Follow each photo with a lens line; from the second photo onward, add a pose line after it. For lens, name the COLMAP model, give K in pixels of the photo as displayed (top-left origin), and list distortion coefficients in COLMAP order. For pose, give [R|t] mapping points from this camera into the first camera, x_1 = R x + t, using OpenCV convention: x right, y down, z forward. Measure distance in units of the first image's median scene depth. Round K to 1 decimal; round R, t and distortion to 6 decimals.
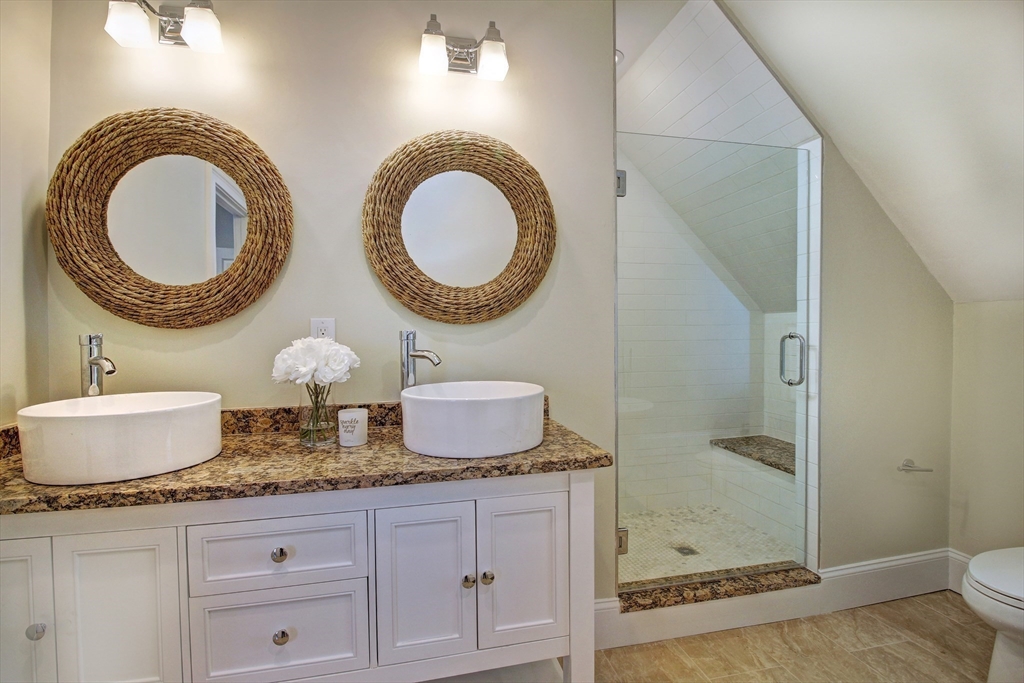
lens RADIAL K [[472.8, 0, 520.7], [0, 472.8, 340.1], [0, 0, 1]] dist [-0.011238, -0.001596]
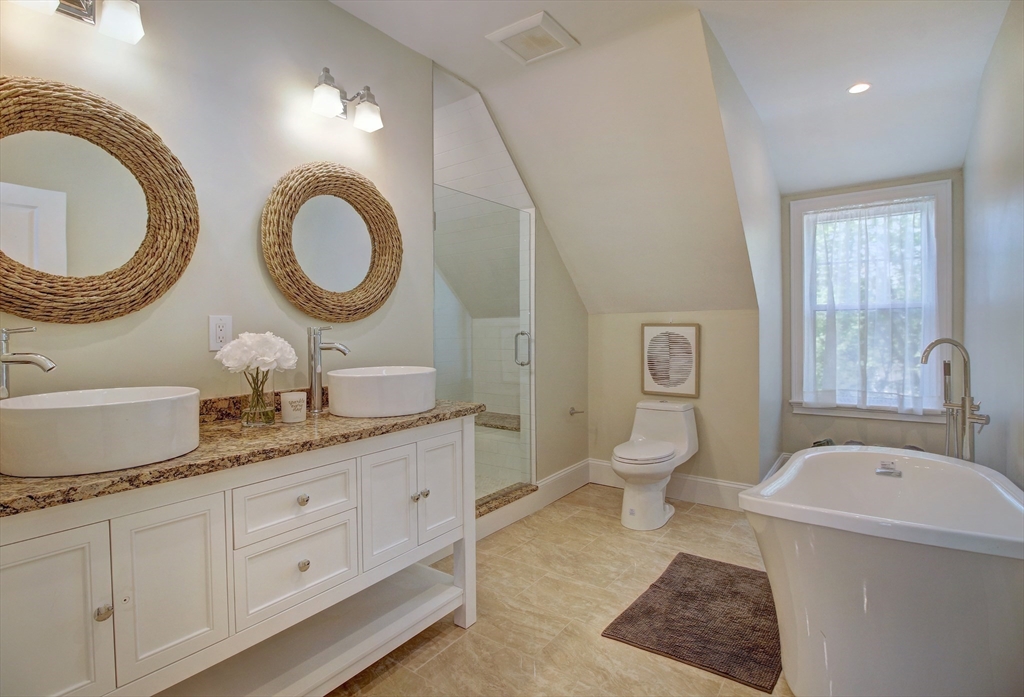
lens RADIAL K [[515.5, 0, 502.3], [0, 515.5, 343.4], [0, 0, 1]] dist [-0.004746, -0.001044]
pose [[0.759022, -0.015251, 0.650886, -0.753498], [0.018305, 0.999830, 0.002081, 0.027921], [-0.650807, 0.010335, 0.759173, -0.314918]]
